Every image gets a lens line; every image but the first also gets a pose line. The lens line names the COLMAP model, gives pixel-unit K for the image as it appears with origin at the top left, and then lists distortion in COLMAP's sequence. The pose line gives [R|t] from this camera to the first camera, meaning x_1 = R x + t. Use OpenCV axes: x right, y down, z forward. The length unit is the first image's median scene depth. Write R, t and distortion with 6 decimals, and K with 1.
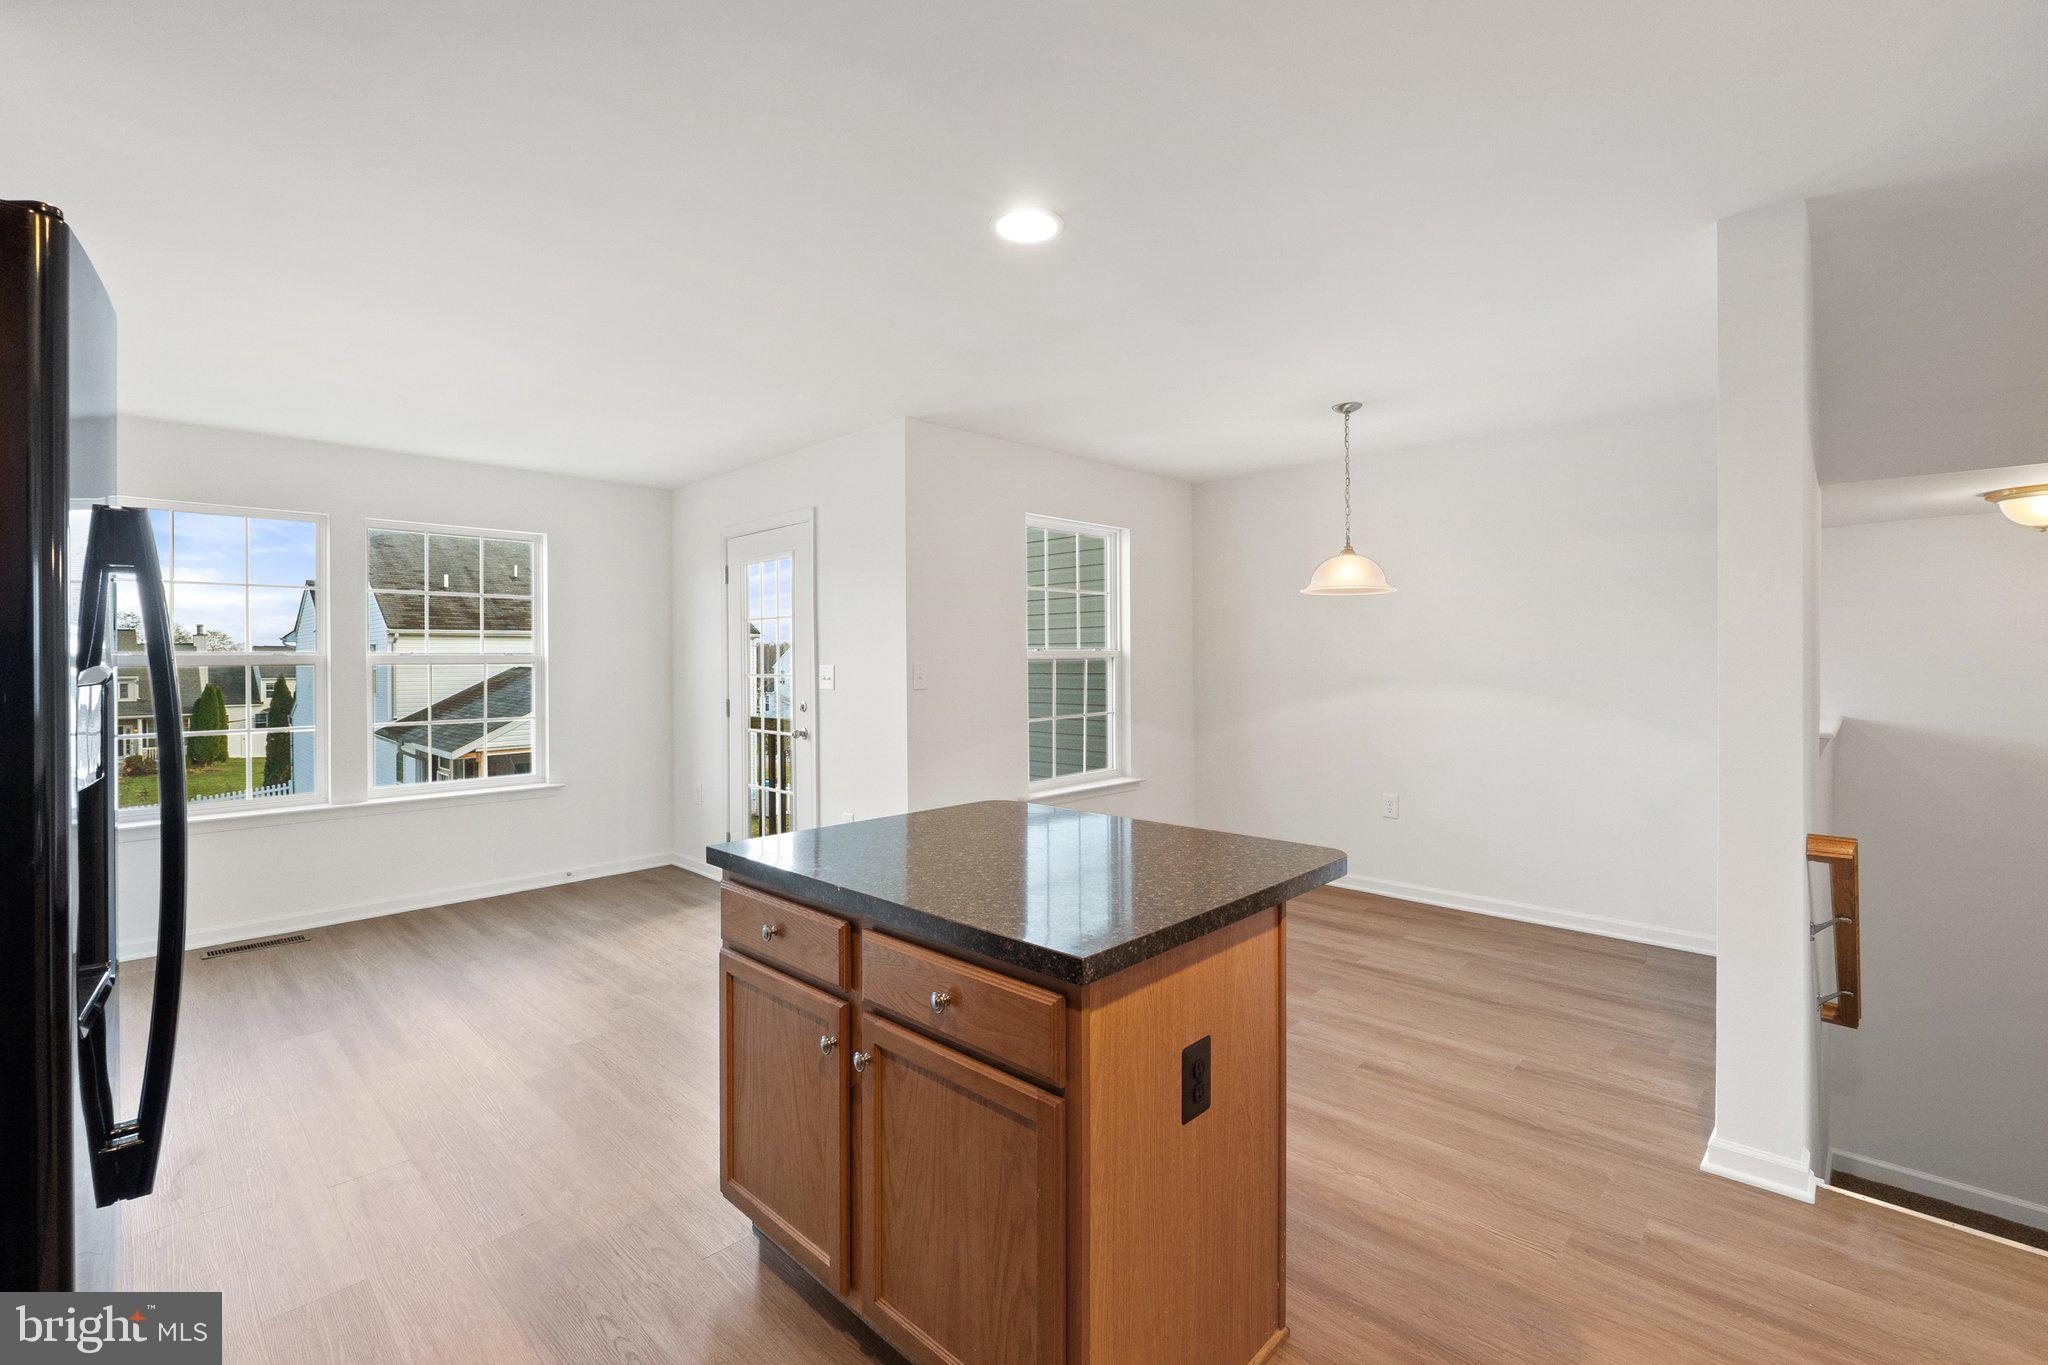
lens RADIAL K [[873.1, 0, 1025.0], [0, 873.1, 665.9], [0, 0, 1]] dist [-0.004799, -0.000091]
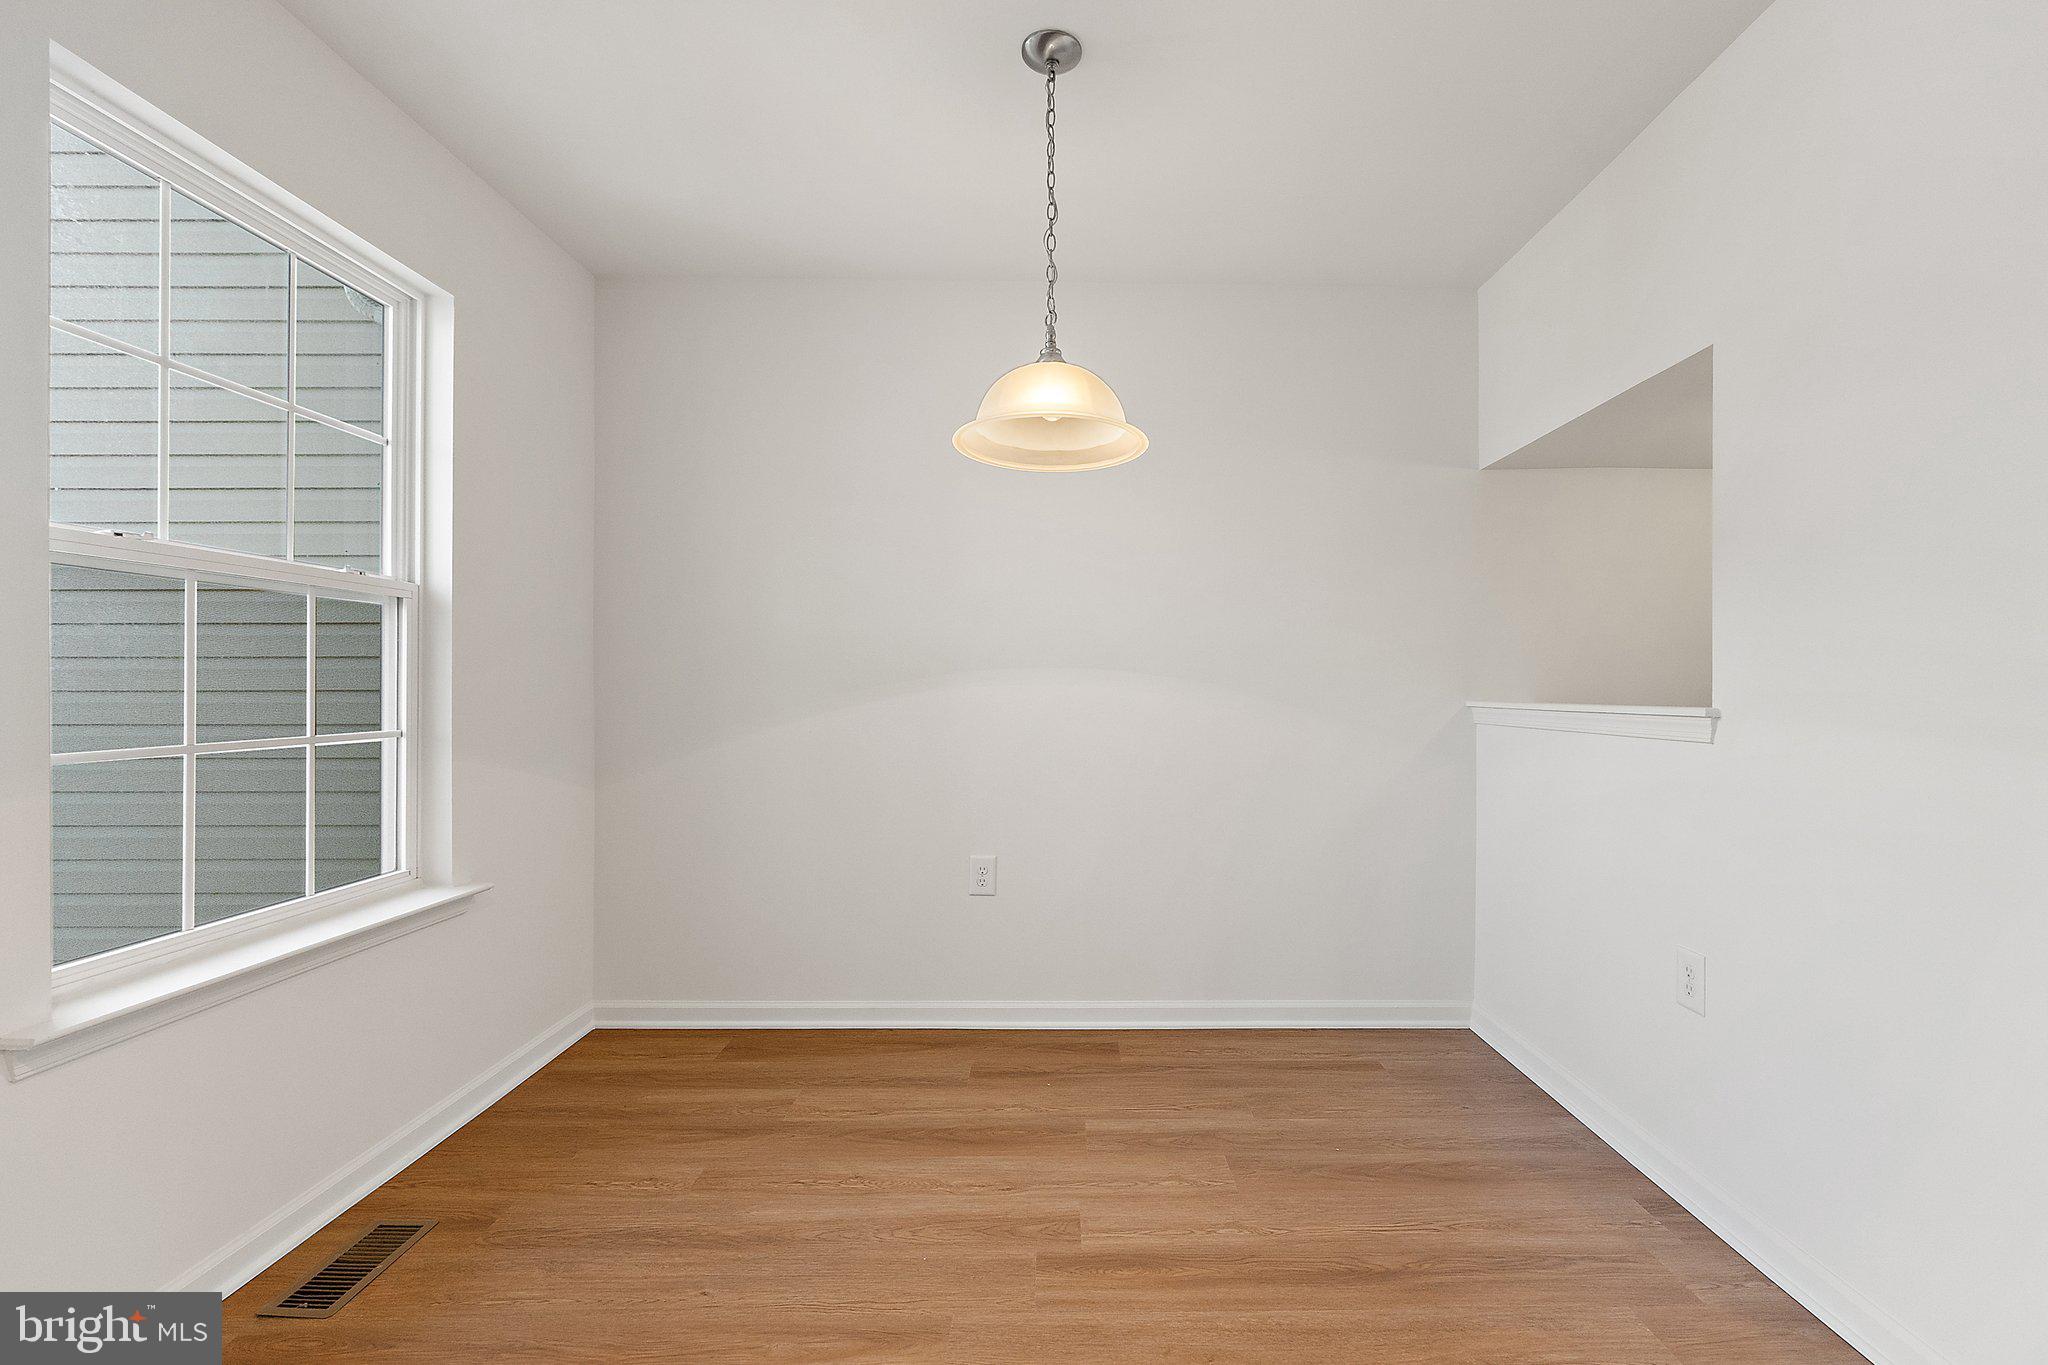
lens RADIAL K [[873.1, 0, 1054.0], [0, 873.1, 688.4], [0, 0, 1]] dist [-0.004799, -0.000091]
pose [[0.715080, 0.010278, 0.698967, 0.036987], [0.000263, 0.999888, -0.014972, 0.041173], [-0.699042, 0.010889, 0.714997, 0.524674]]
